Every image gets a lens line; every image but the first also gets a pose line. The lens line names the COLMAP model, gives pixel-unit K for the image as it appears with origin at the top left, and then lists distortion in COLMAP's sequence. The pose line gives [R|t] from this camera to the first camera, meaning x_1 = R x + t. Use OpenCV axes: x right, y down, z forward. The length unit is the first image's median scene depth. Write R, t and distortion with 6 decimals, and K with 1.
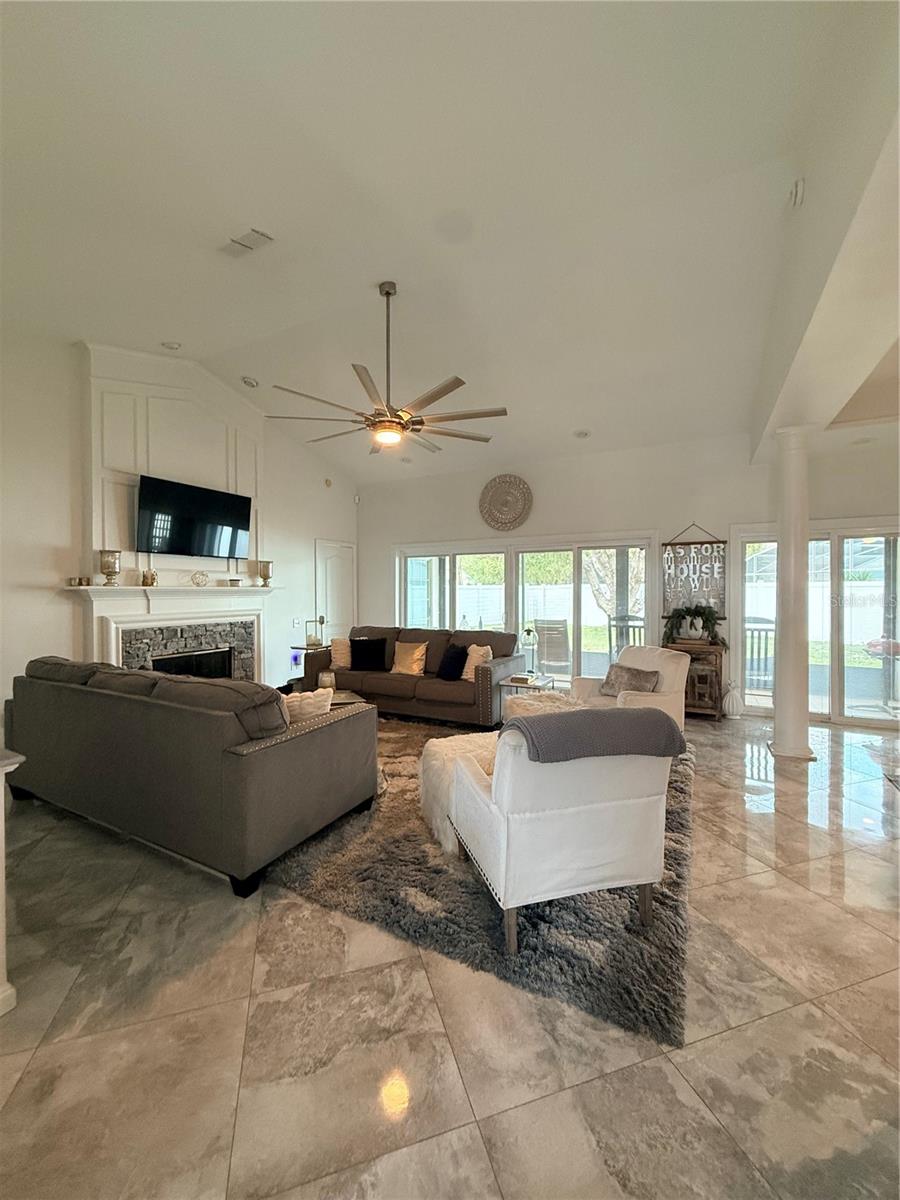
lens RADIAL K [[477.5, 0, 449.3], [0, 477.5, 597.2], [0, 0, 1]] dist [0.001138, -0.000209]
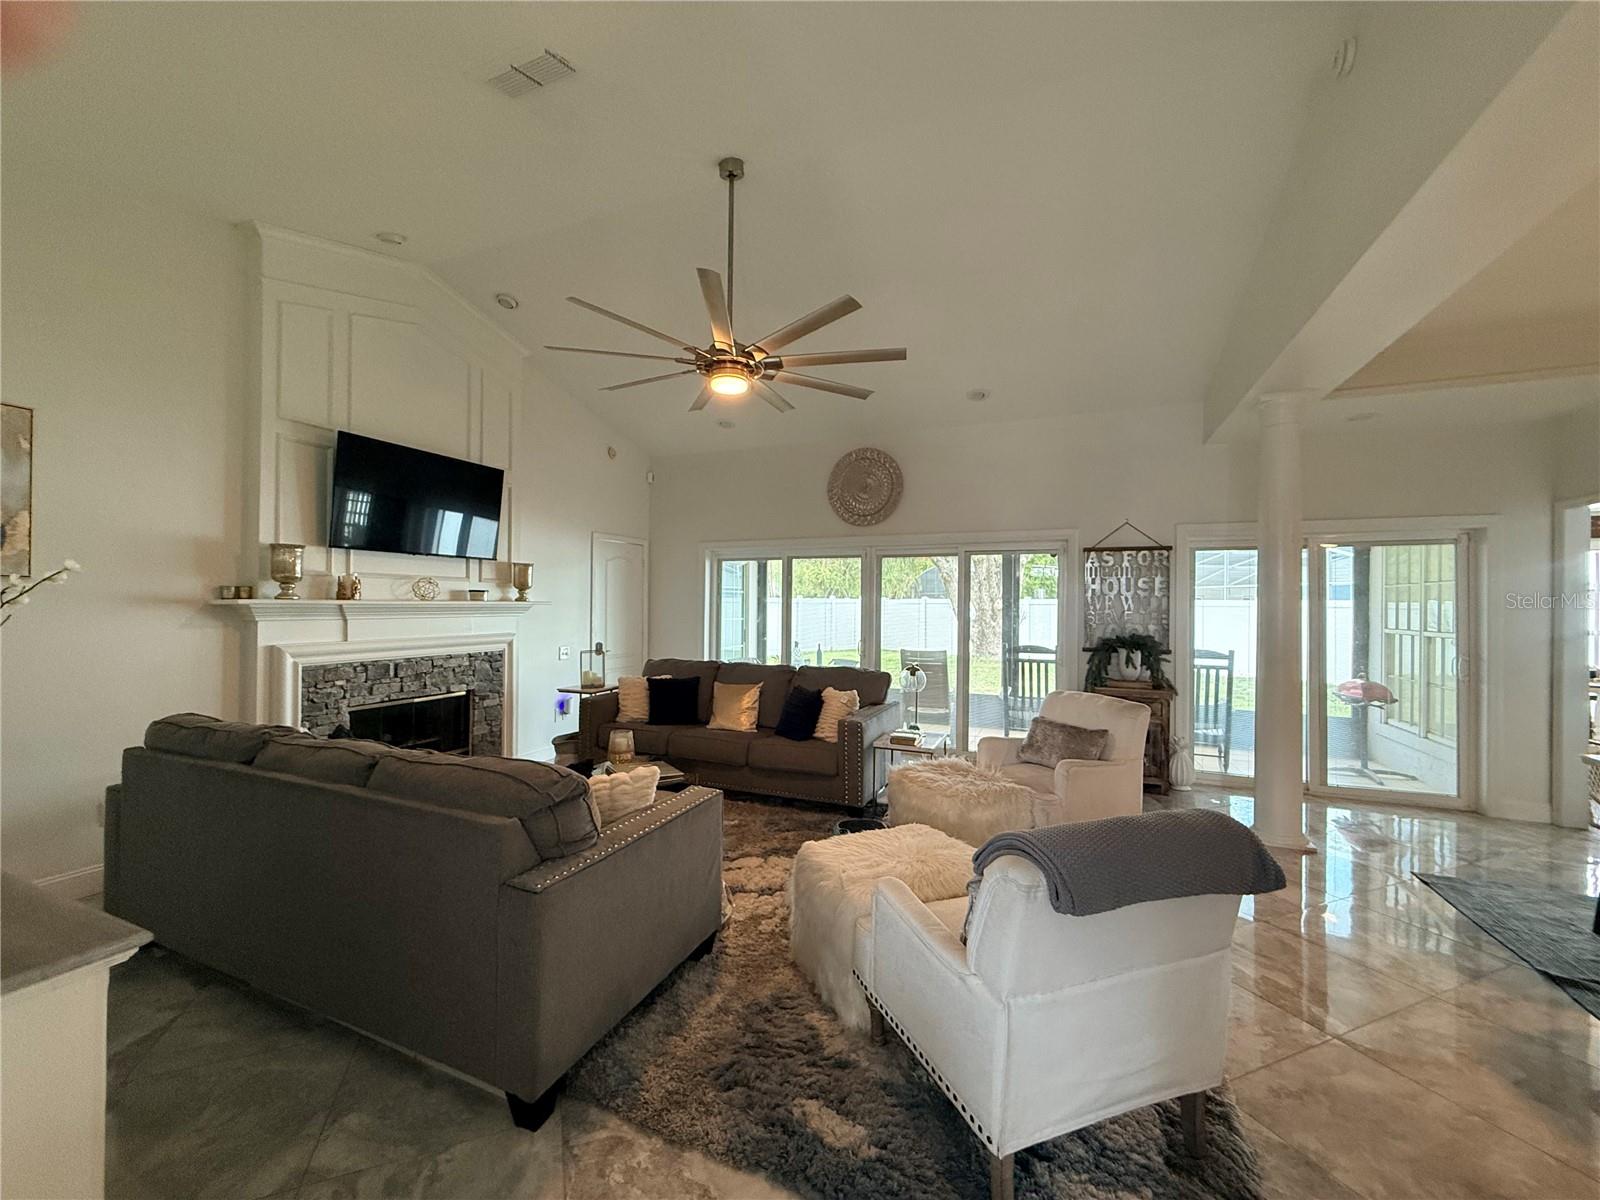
lens RADIAL K [[636.7, 0, 796.1], [0, 636.7, 601.7], [0, 0, 1]] dist [0.001138, -0.000209]
pose [[0.996993, 0.011695, 0.076606, -0.088666], [-0.010370, 0.999790, -0.017675, -0.012209], [-0.076797, 0.016827, 0.996905, 0.088171]]
